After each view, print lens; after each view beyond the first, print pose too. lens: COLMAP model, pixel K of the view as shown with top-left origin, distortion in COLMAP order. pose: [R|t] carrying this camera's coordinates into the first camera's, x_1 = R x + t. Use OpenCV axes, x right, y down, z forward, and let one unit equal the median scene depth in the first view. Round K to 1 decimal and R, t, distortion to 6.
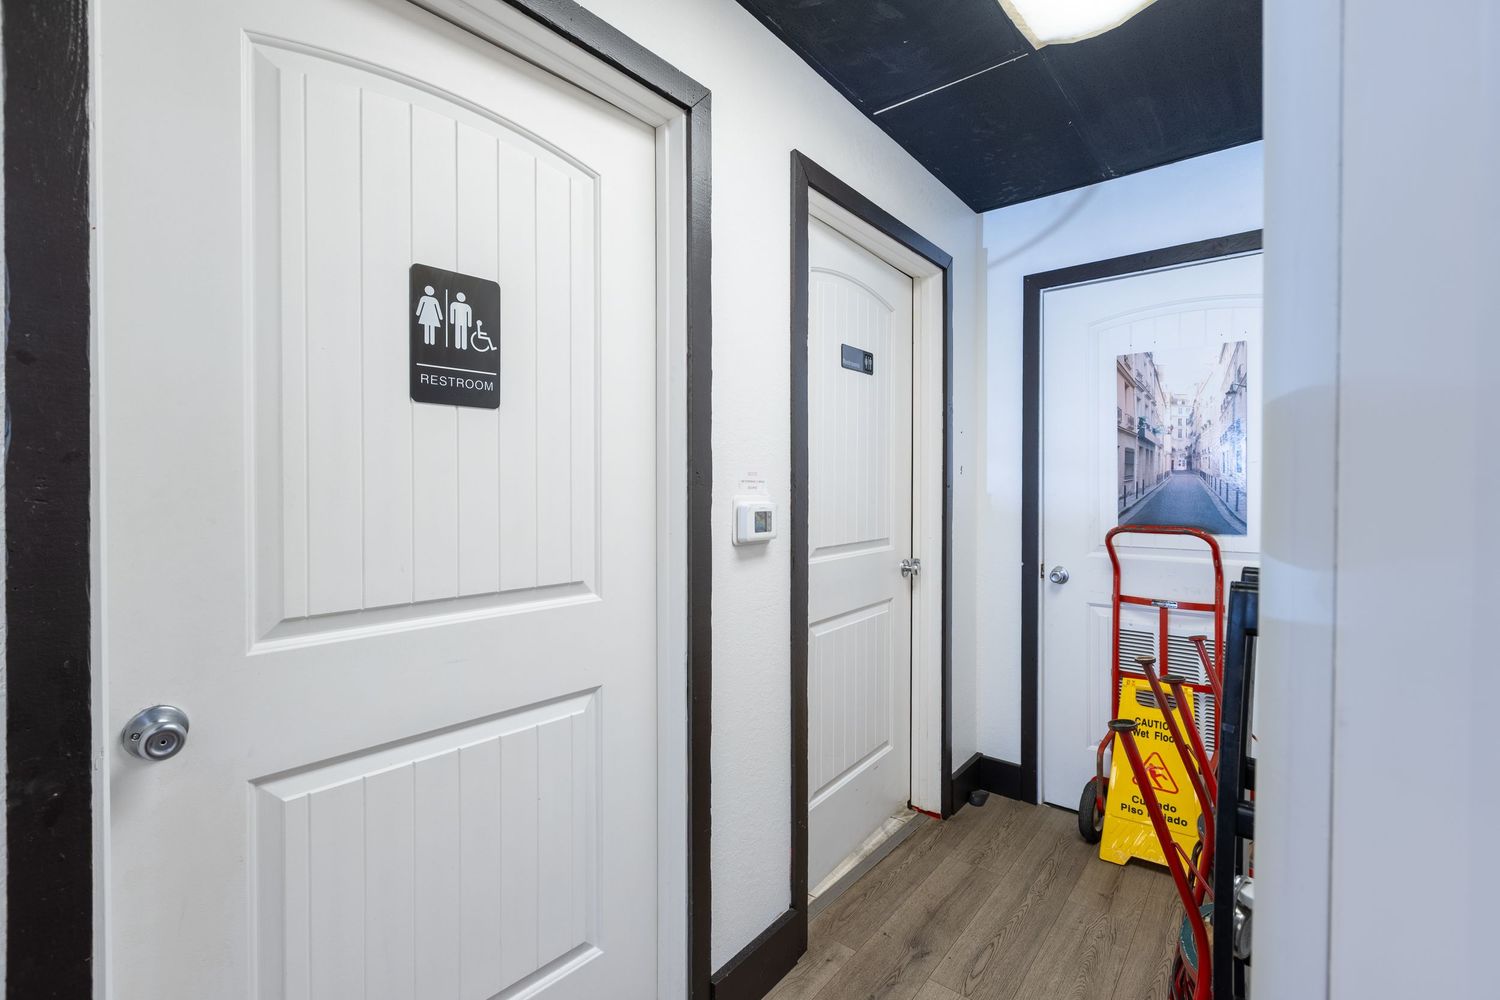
lens RADIAL K [[675.9, 0, 745.4], [0, 675.9, 486.4], [0, 0, 1]] dist [0.002440, 0.000273]
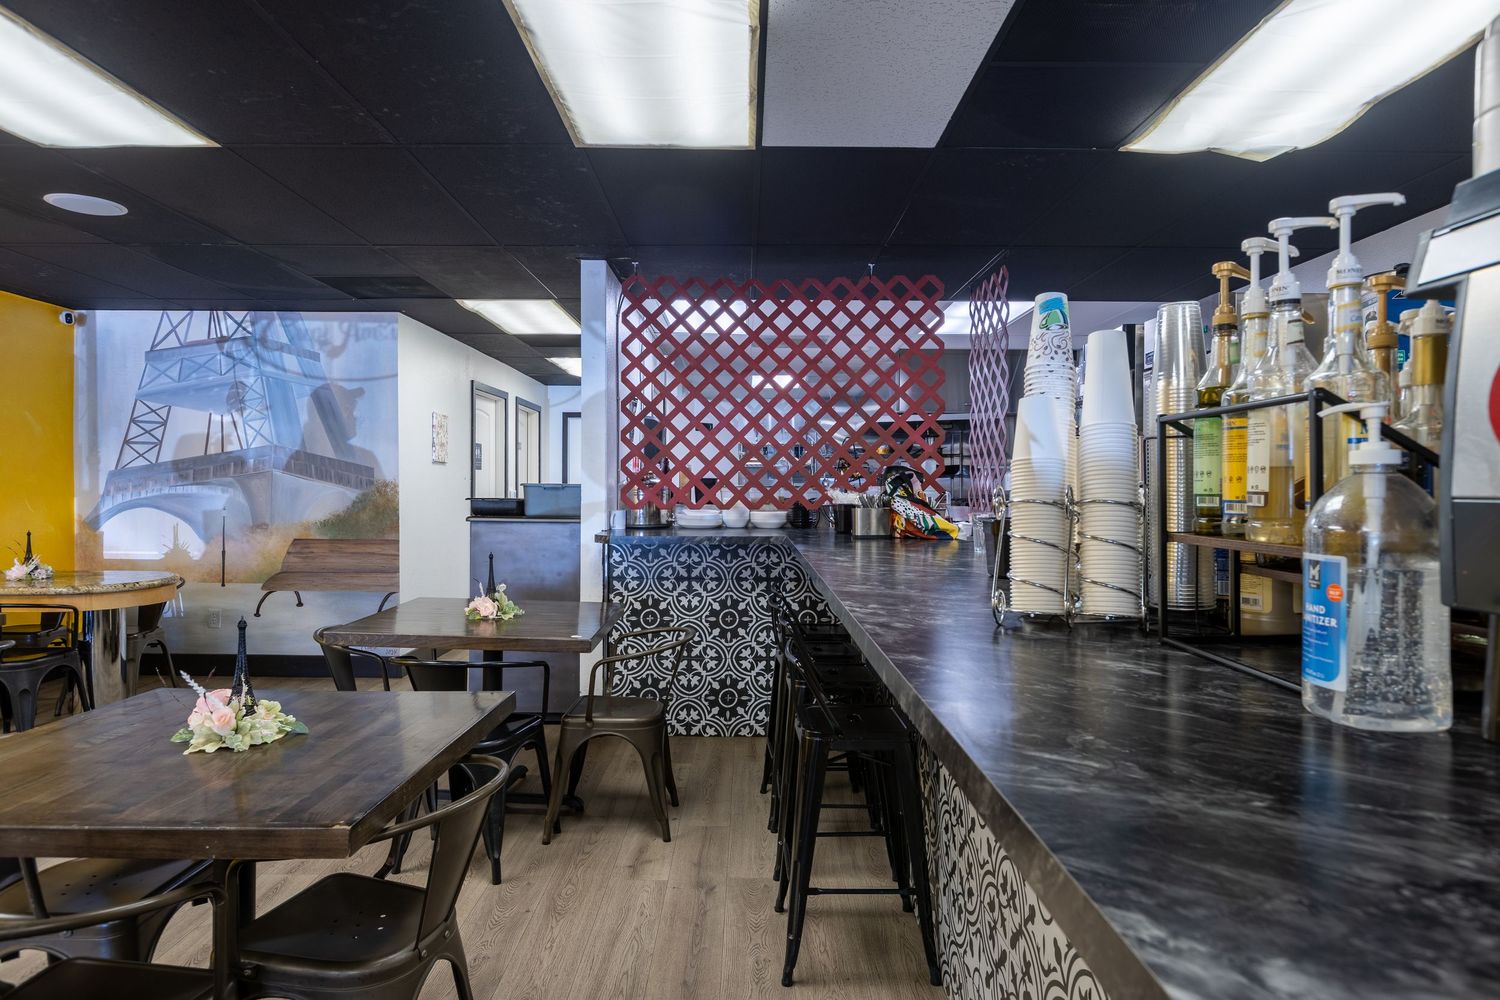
lens RADIAL K [[884.4, 0, 742.9], [0, 884.4, 495.0], [0, 0, 1]] dist [-0.002614, -0.000384]
pose [[0.766283, -0.010622, 0.642415, -1.501832], [0.002502, 0.999905, 0.013549, -0.015894], [-0.642498, -0.008775, 0.766237, -2.506636]]
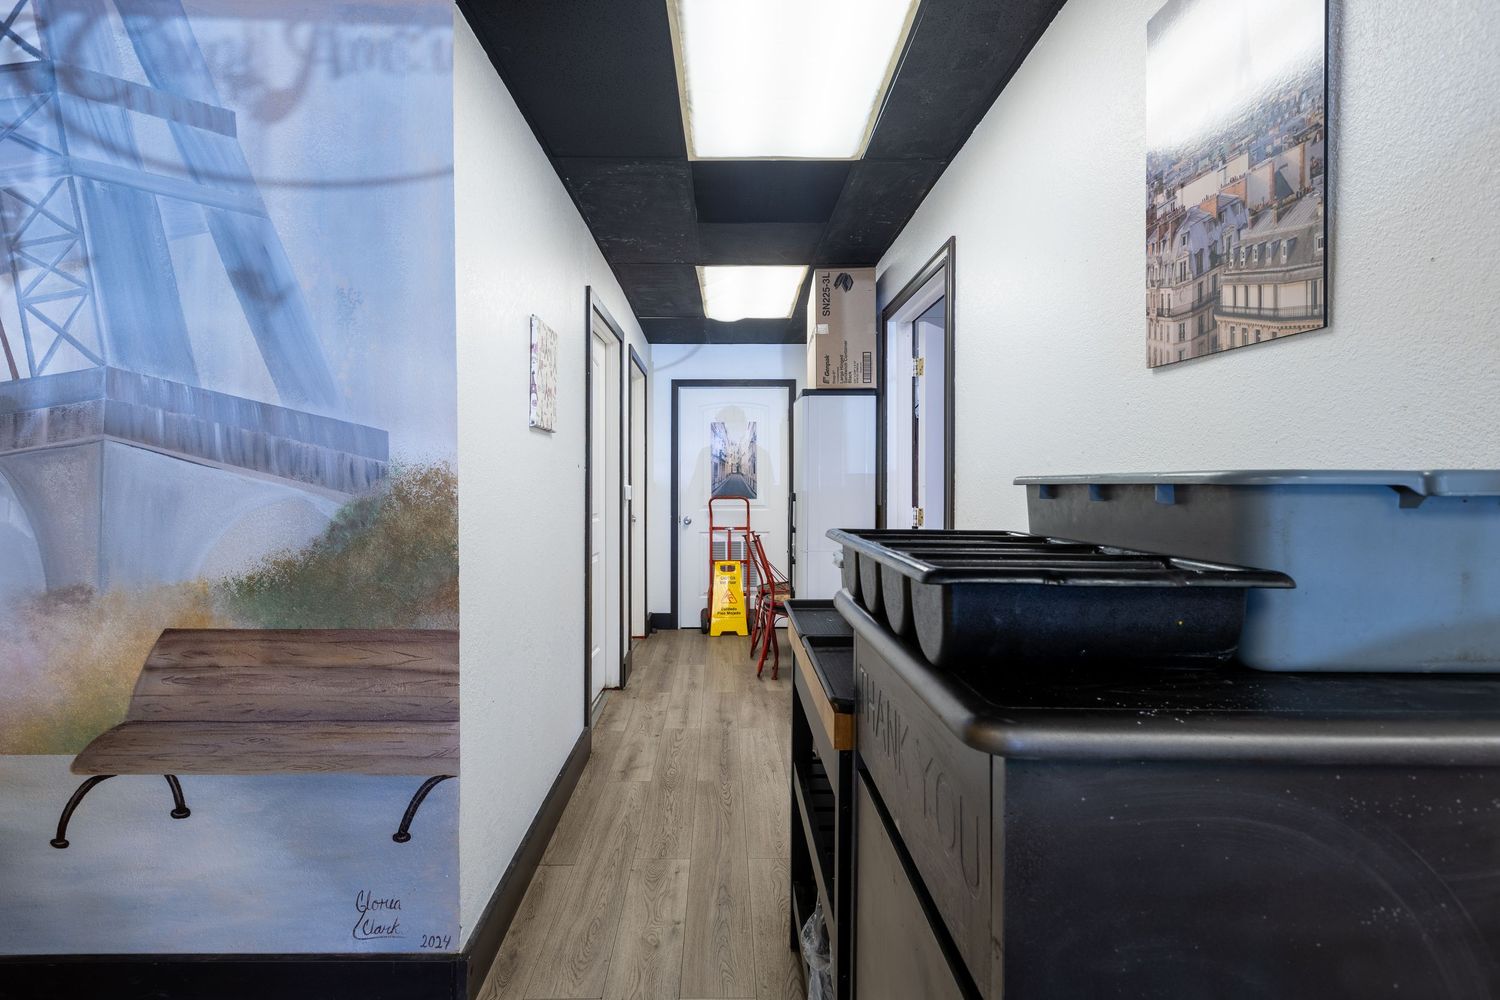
lens RADIAL K [[699.7, 0, 714.5], [0, 699.7, 488.6], [0, 0, 1]] dist [0.015131, -0.000380]
pose [[0.773667, -0.015678, 0.633399, -0.941063], [0.004141, 0.999798, 0.019690, -0.015833], [-0.633579, -0.012611, 0.773575, -0.834734]]
